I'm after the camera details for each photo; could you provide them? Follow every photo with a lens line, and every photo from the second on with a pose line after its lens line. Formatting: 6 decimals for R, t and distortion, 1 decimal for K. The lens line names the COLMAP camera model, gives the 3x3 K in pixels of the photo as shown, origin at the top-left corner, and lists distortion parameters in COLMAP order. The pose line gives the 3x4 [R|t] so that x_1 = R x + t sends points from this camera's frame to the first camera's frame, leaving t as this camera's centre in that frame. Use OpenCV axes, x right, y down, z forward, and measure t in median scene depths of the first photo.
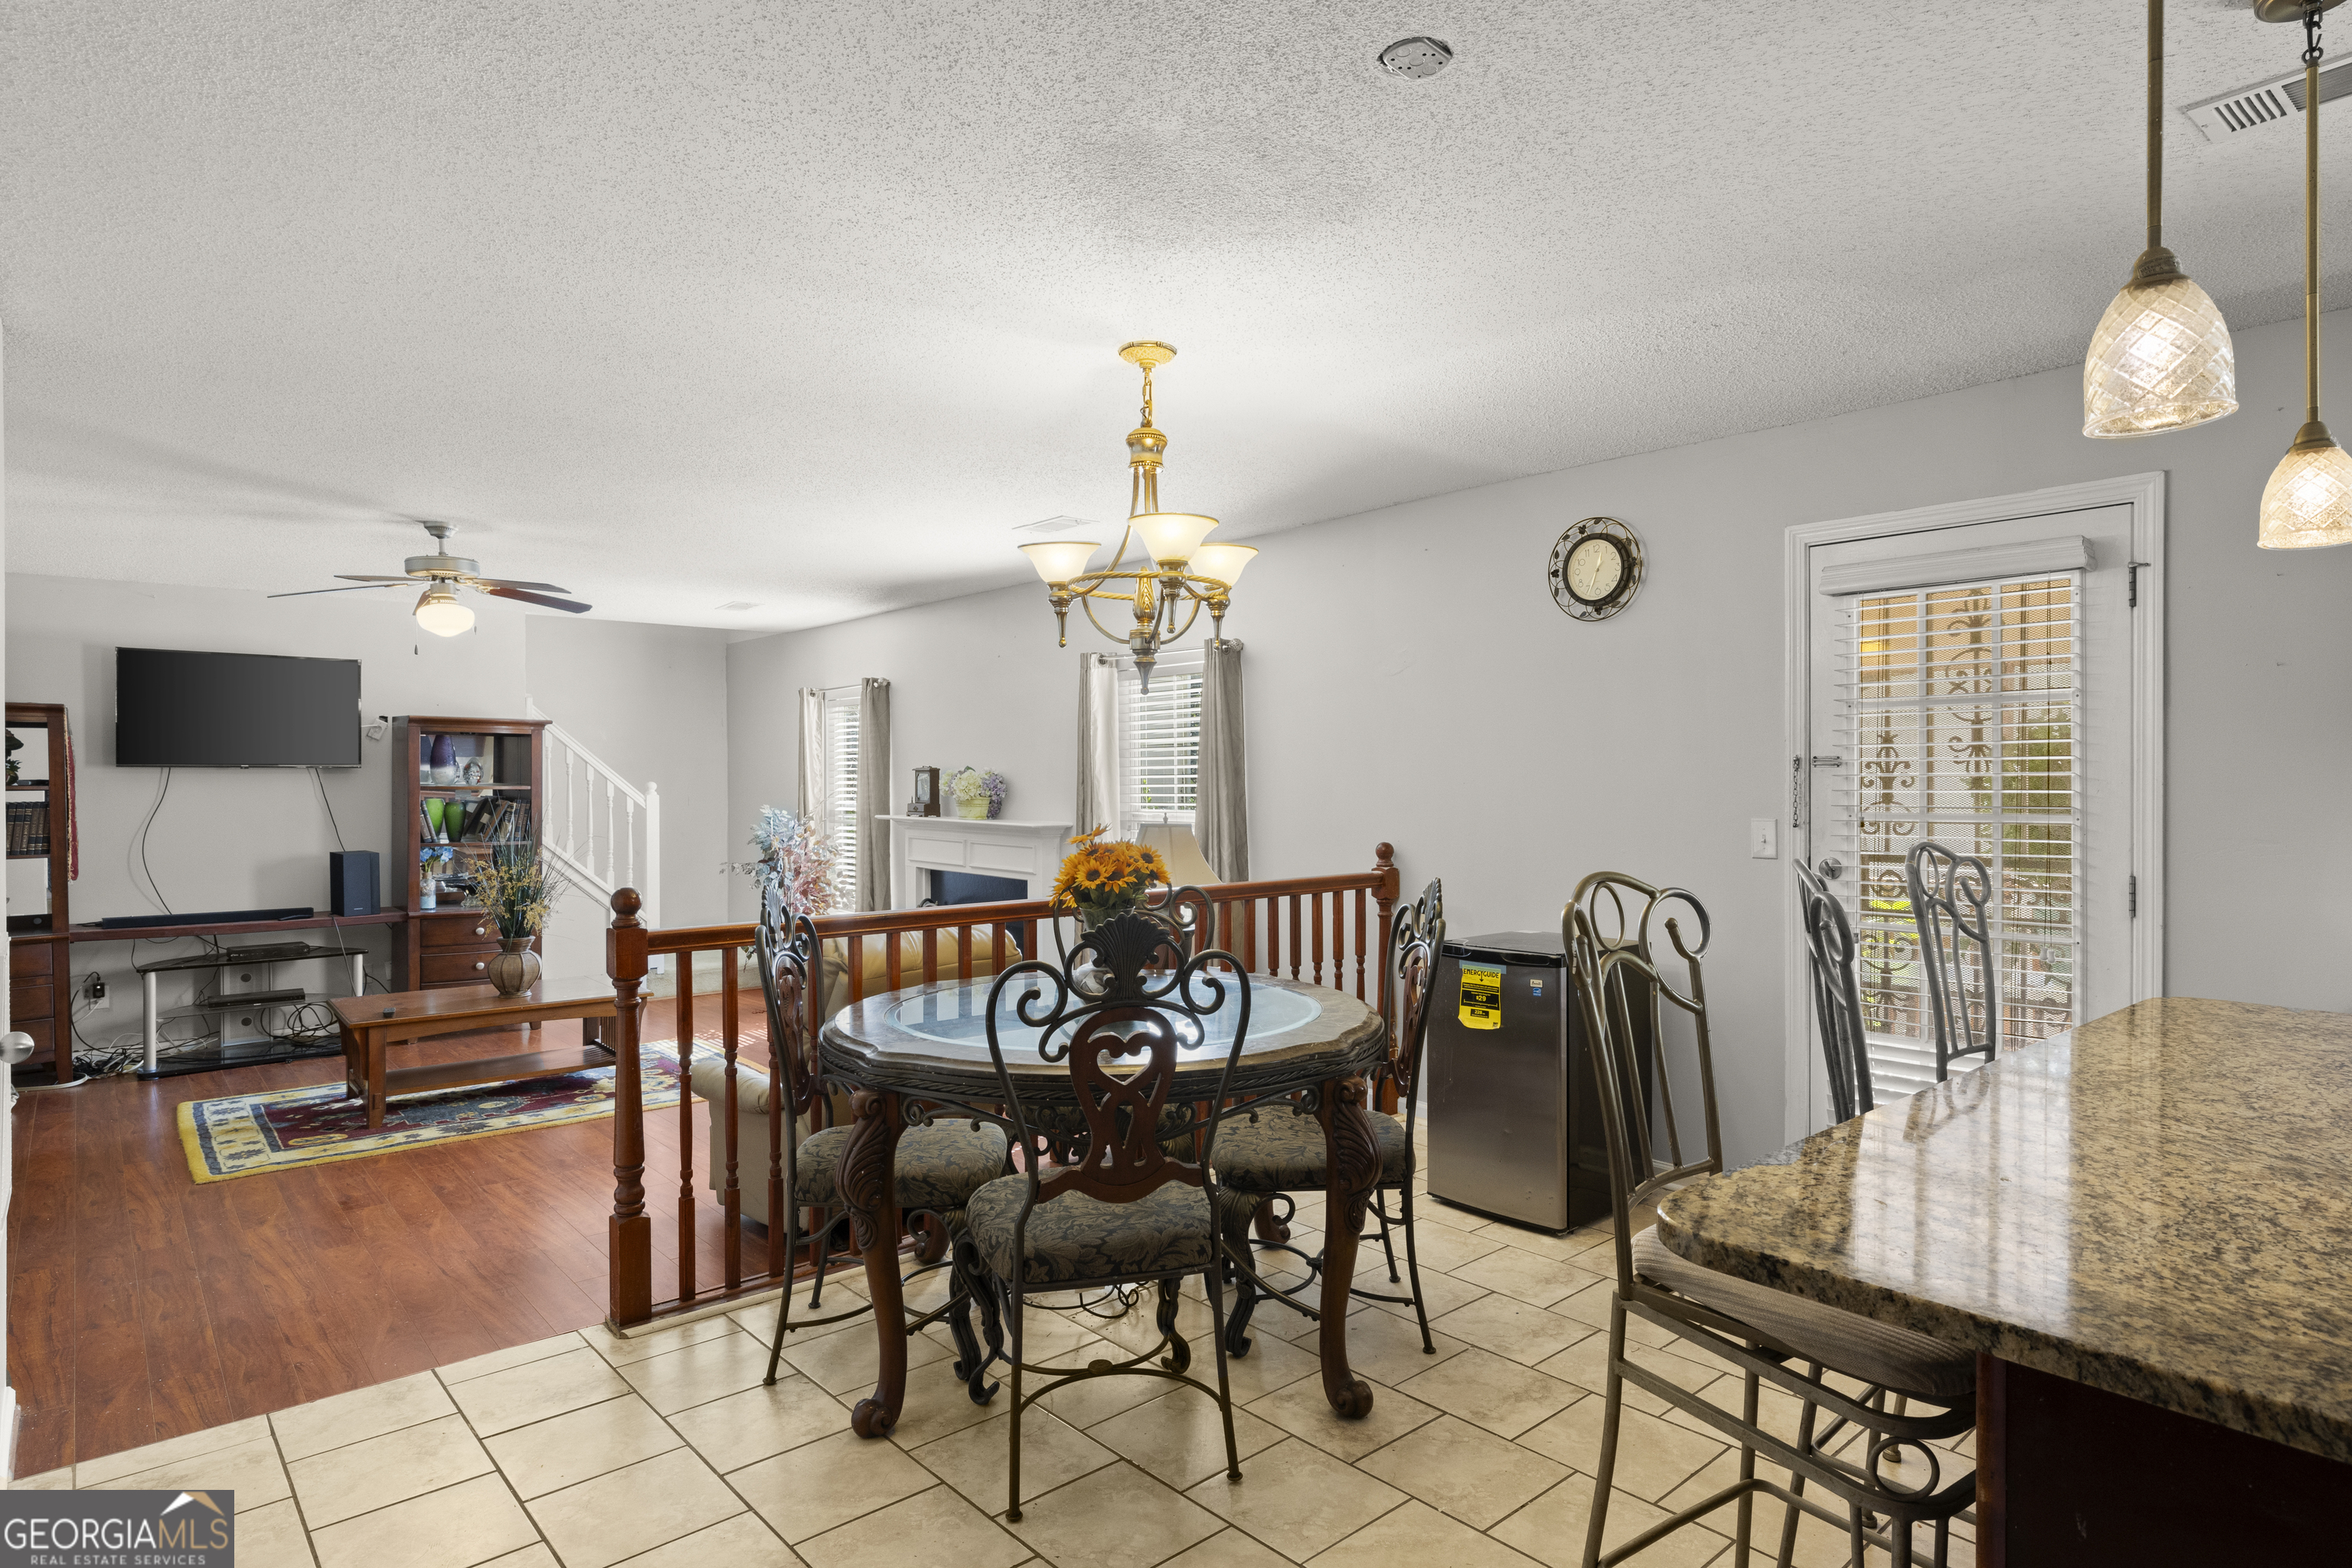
lens RADIAL K [[1248.7, 0, 1182.2], [0, 1248.7, 787.5], [0, 0, 1]] dist [-0.000336, 0.000615]
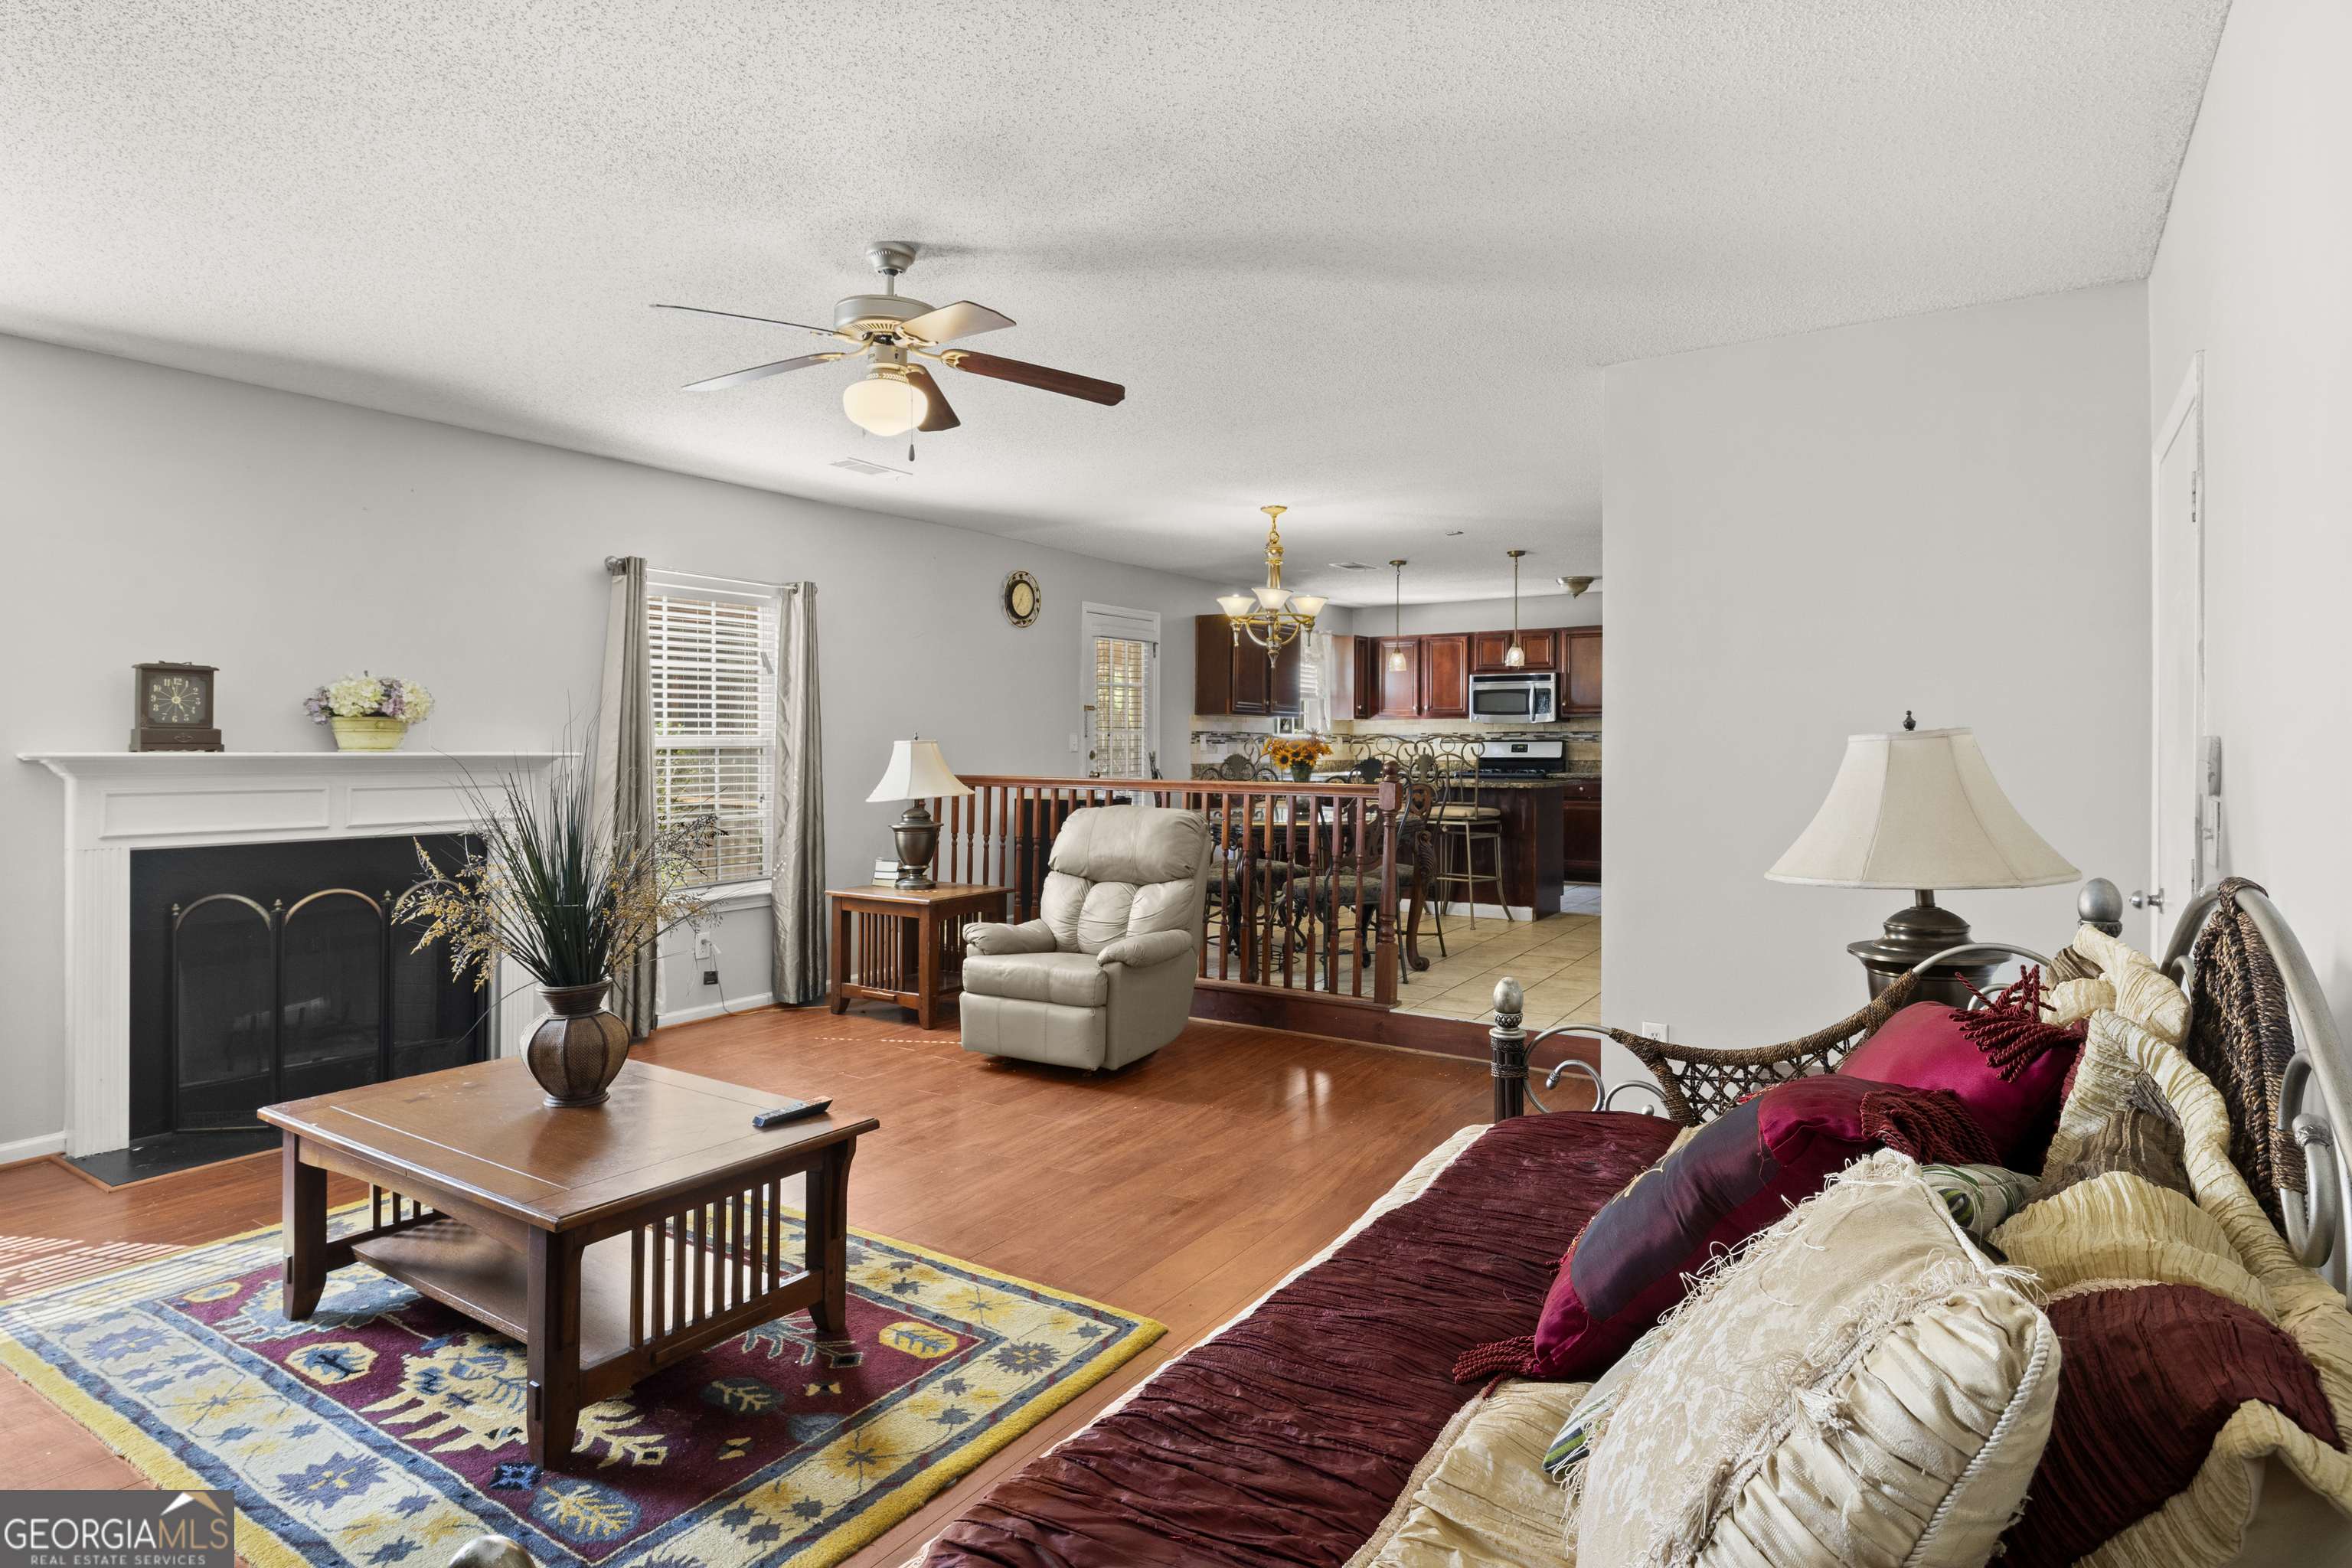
lens RADIAL K [[1259.8, 0, 1182.6], [0, 1259.8, 755.5], [0, 0, 1]] dist [-0.001729, -0.001045]
pose [[-0.255528, -0.005533, 0.966786, -0.952056], [0.008390, 0.999933, 0.007940, 0.026201], [-0.966765, 0.010141, -0.255465, 0.791523]]
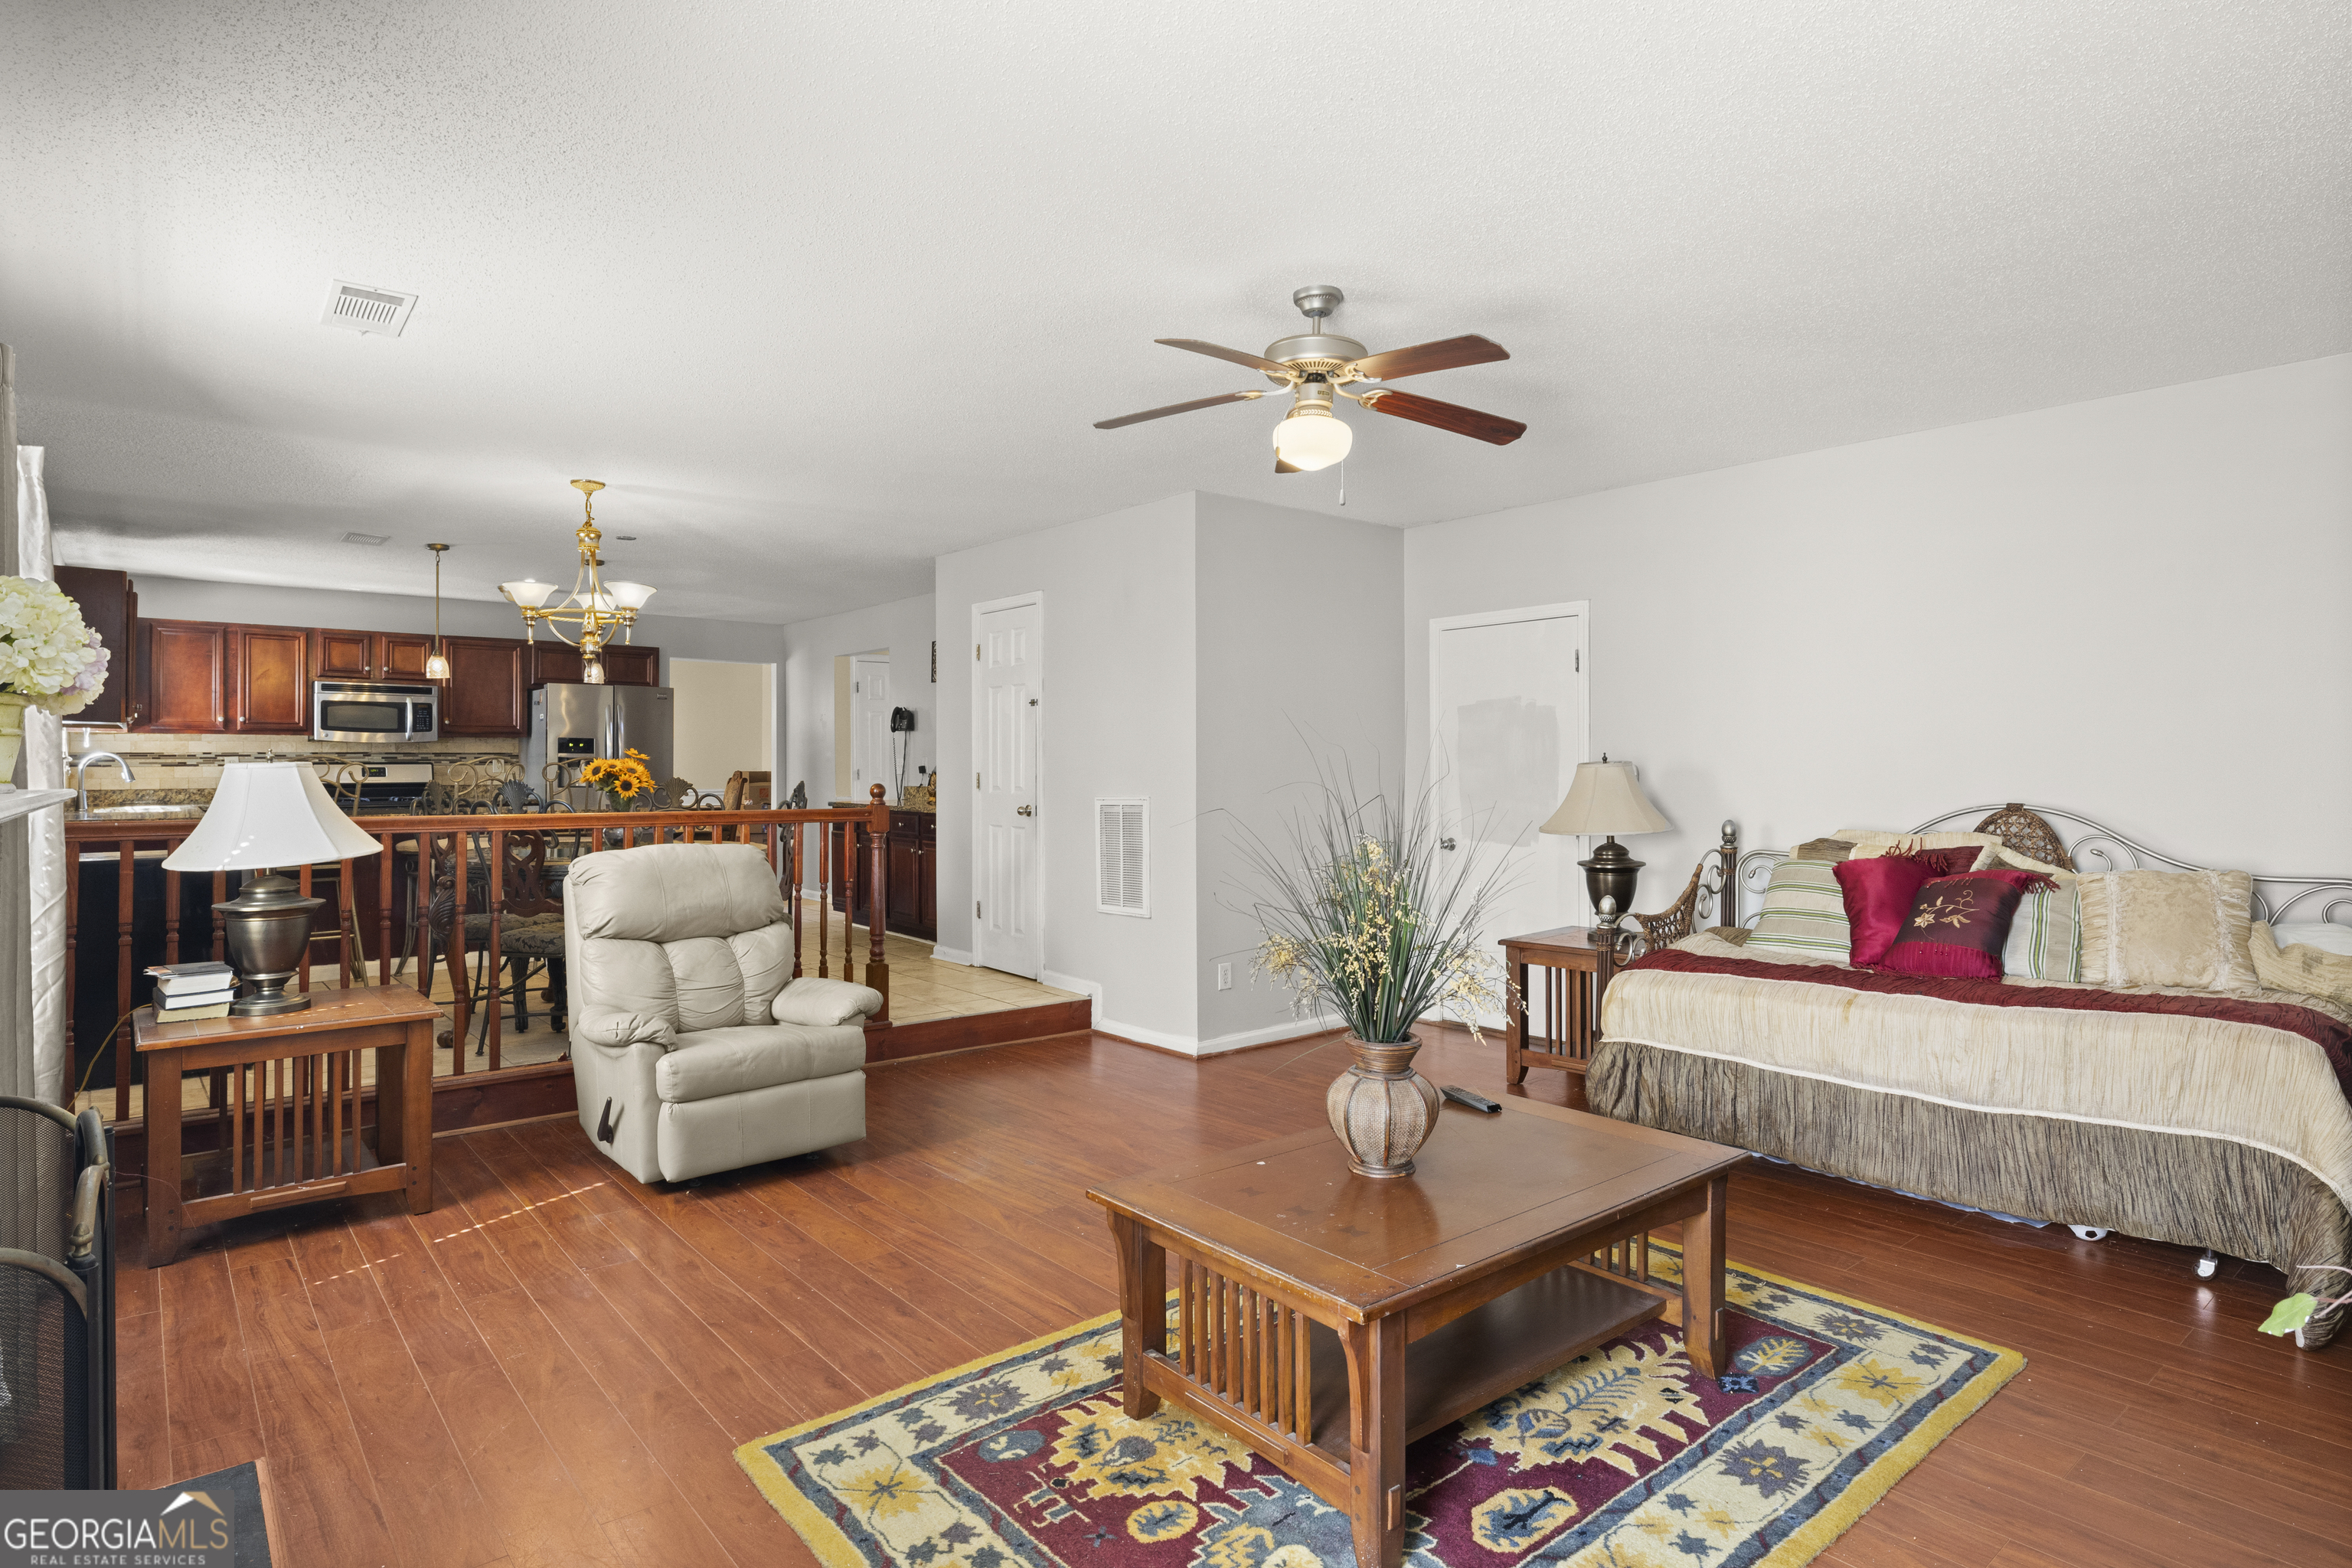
lens RADIAL K [[1251.0, 0, 1182.8], [0, 1251.0, 773.4], [0, 0, 1]] dist [-0.000844, 0.000048]
pose [[-0.999370, 0.002293, 0.035406, -0.429430], [0.002755, 0.999912, 0.012988, 0.019714], [-0.035374, 0.013077, -0.999289, 1.273889]]
